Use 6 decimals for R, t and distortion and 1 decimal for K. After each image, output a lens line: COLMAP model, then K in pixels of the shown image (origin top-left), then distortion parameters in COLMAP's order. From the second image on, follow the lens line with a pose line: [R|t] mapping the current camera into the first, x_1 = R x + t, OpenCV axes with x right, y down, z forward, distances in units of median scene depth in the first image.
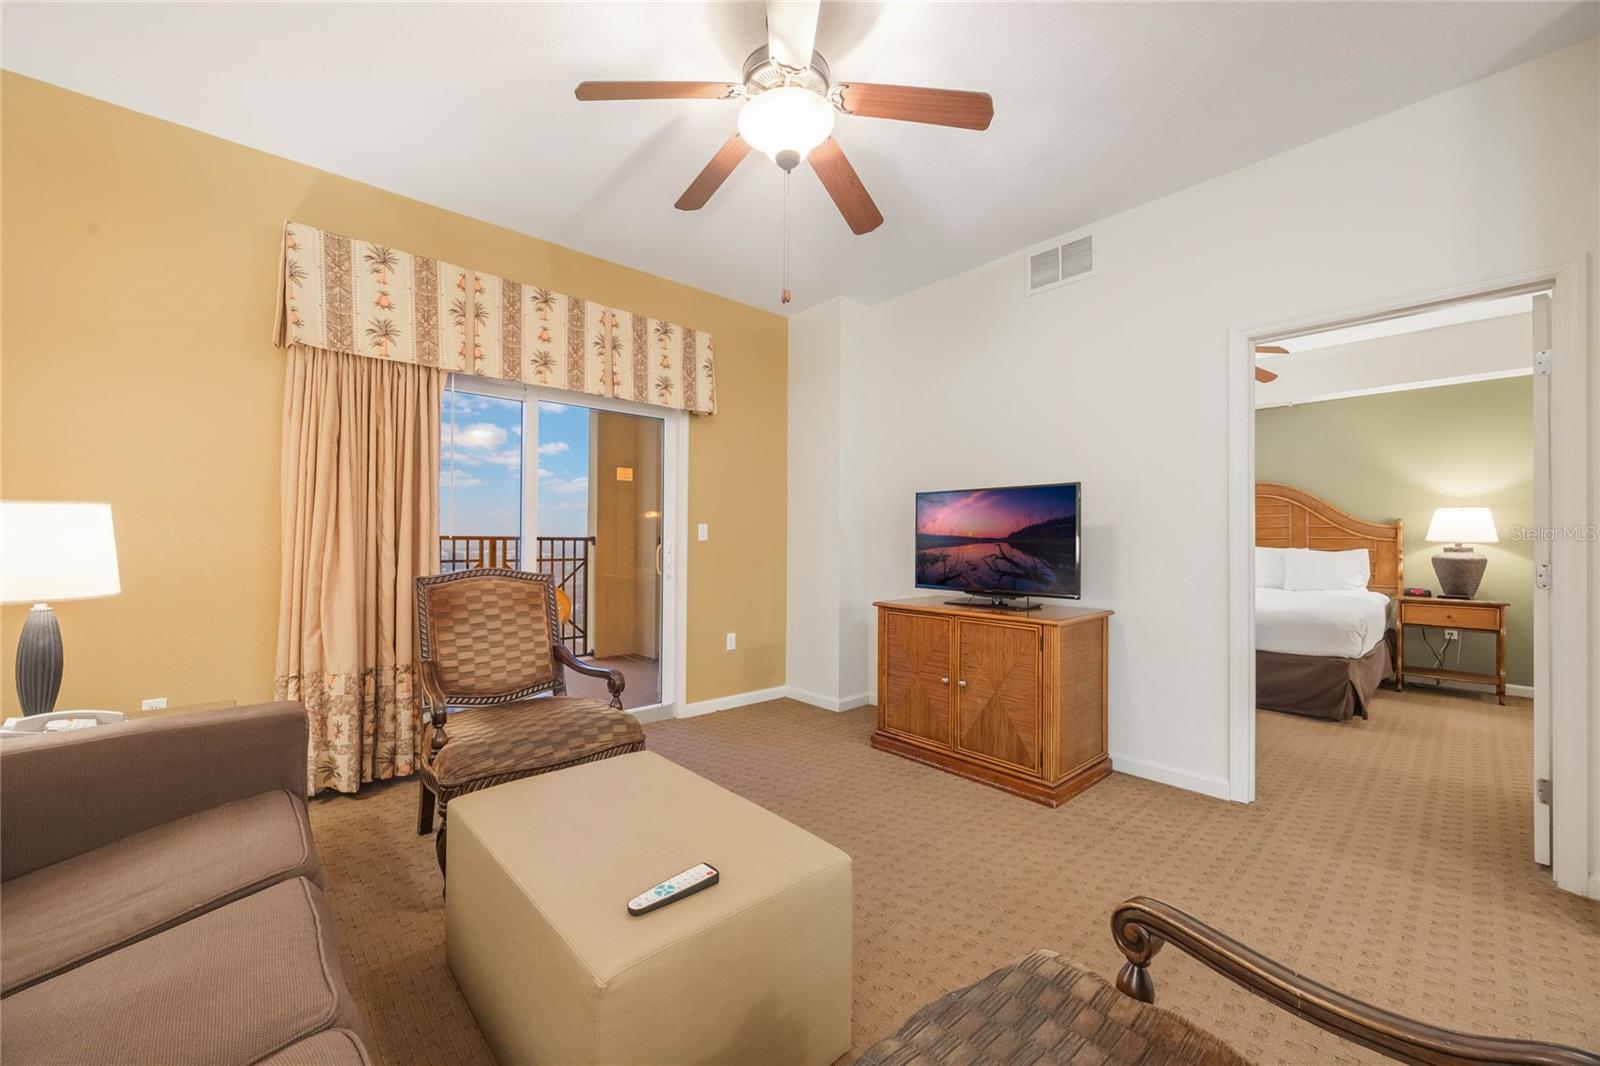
lens RADIAL K [[618.8, 0, 795.4], [0, 618.8, 533.6], [0, 0, 1]] dist [-0.002040, 0.000012]
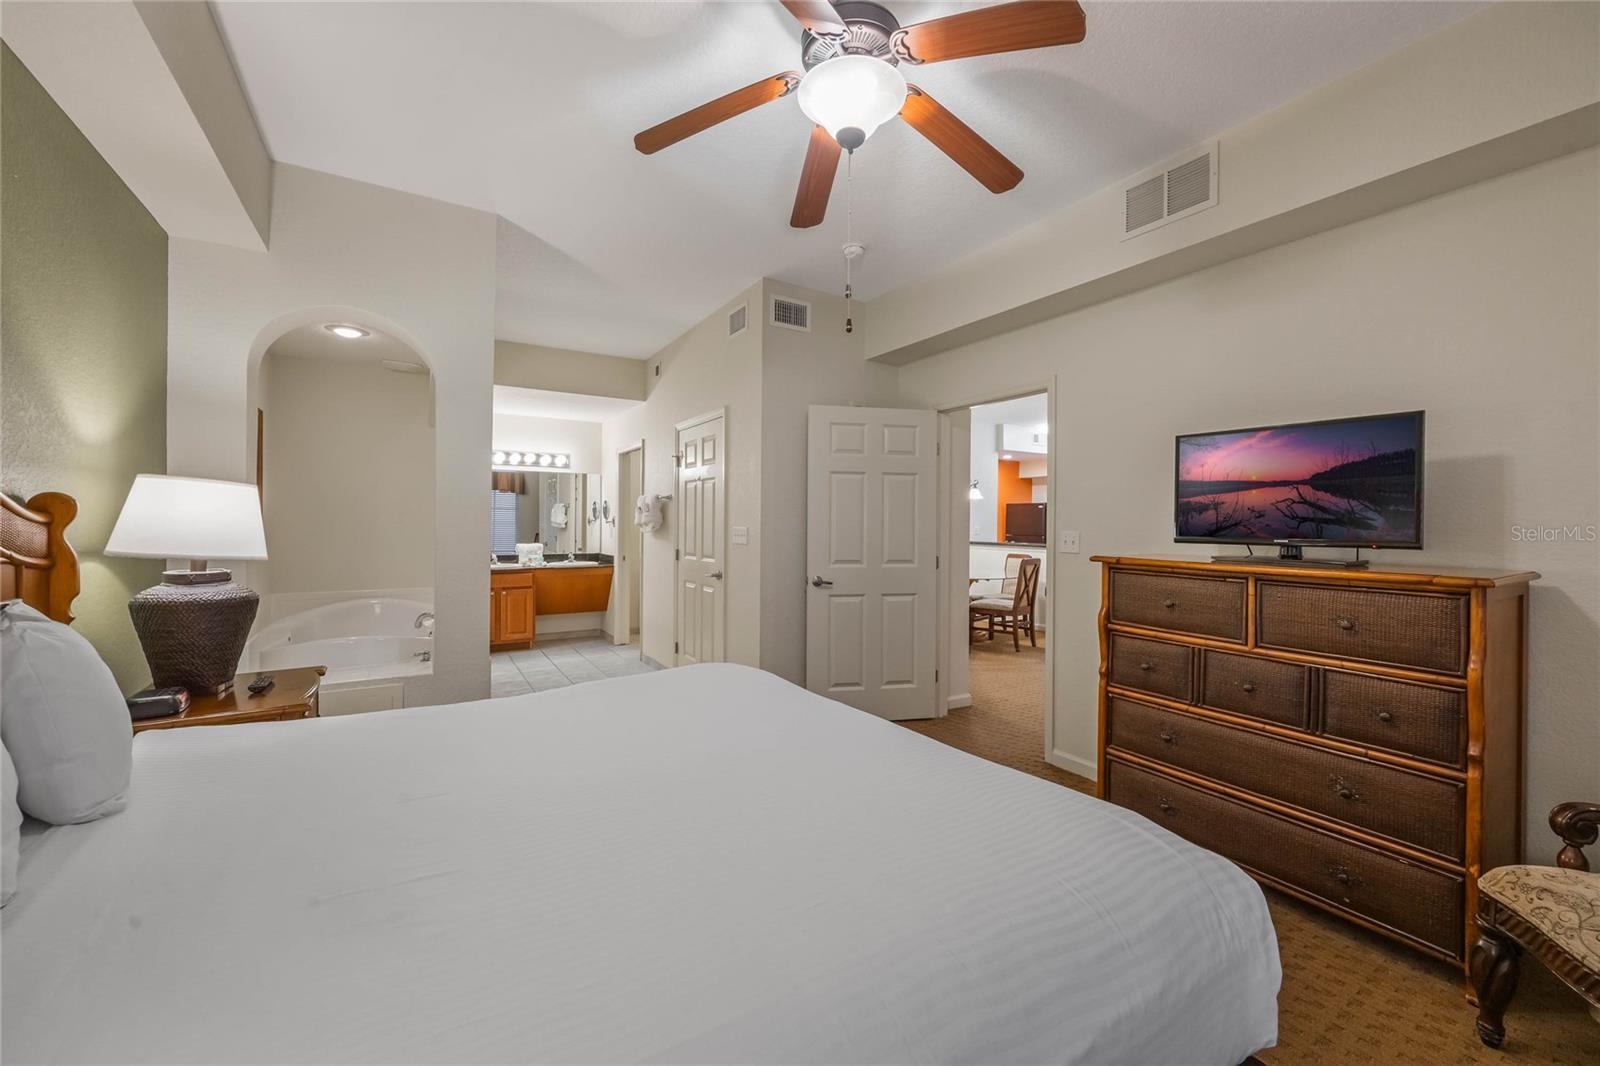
lens RADIAL K [[618.8, 0, 802.3], [0, 618.8, 517.7], [0, 0, 1]] dist [-0.002040, 0.000012]
pose [[-0.985791, -0.010126, 0.167668, 0.780204], [-0.013391, 0.999742, -0.018355, -0.017275], [-0.167439, -0.020339, -0.985673, 1.759783]]
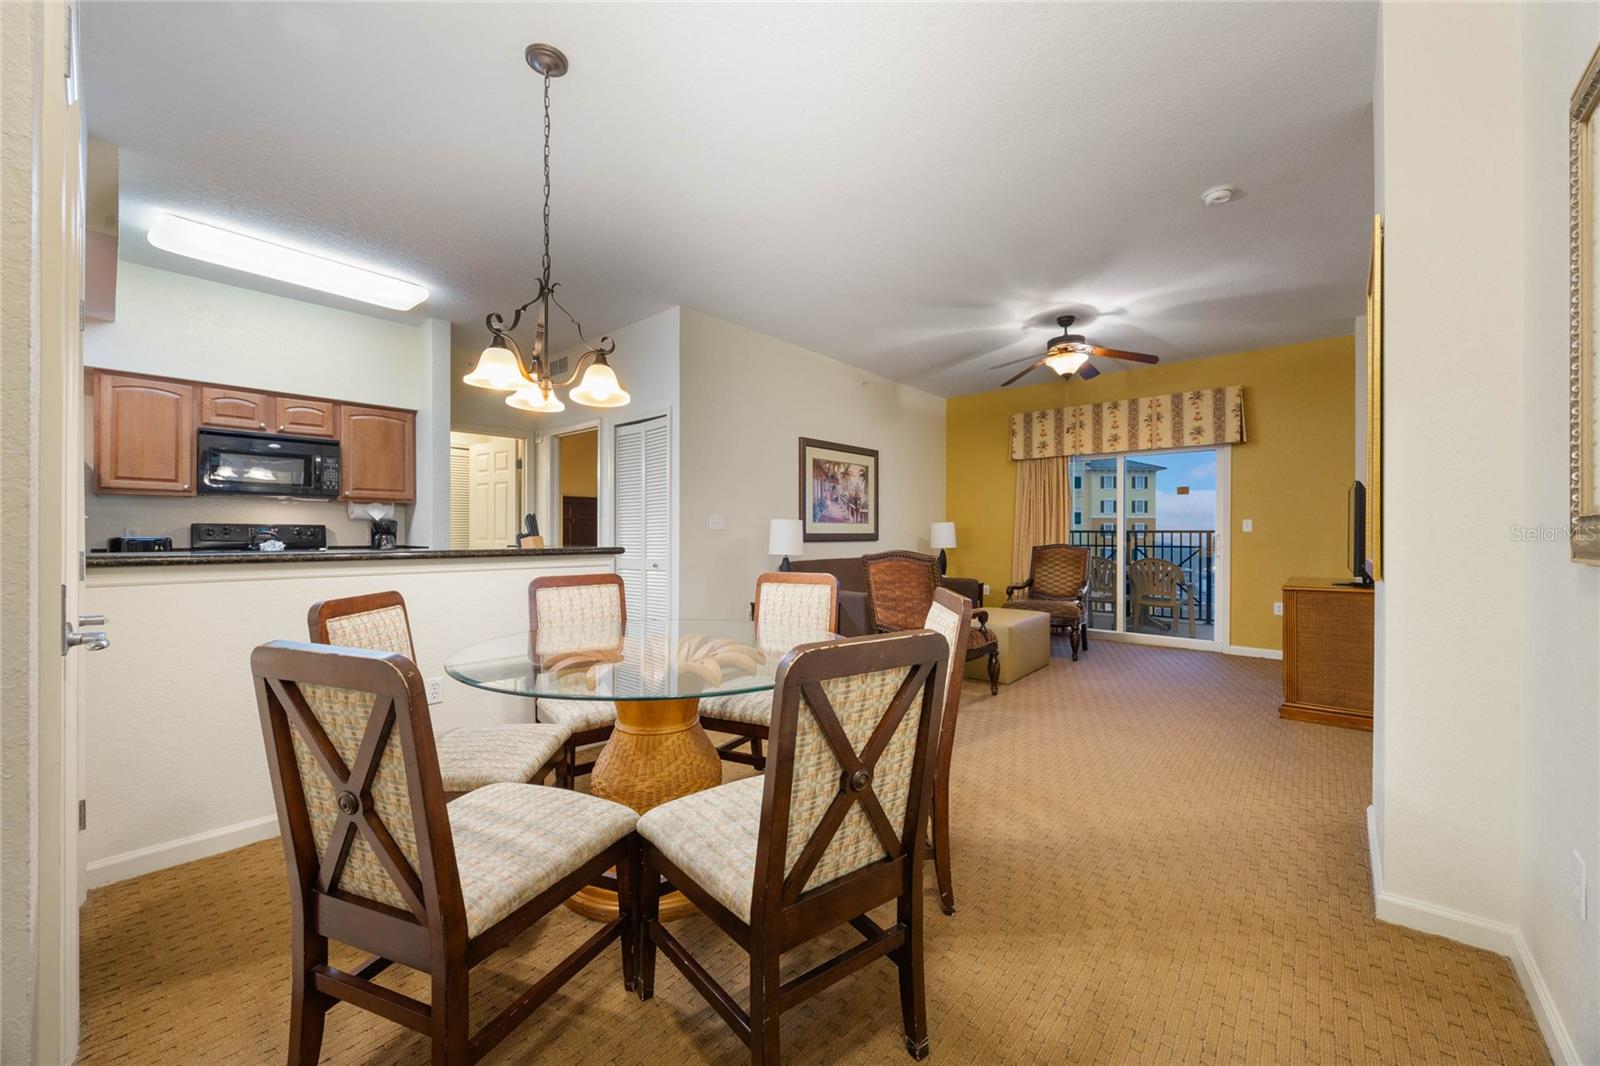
lens RADIAL K [[618.8, 0, 799.8], [0, 618.8, 537.3], [0, 0, 1]] dist [-0.002040, 0.000012]
pose [[0.137786, 0.001093, -0.990461, 1.226802], [0.011286, 0.999933, 0.002673, 0.009794], [0.990398, -0.011547, 0.137764, -0.213783]]
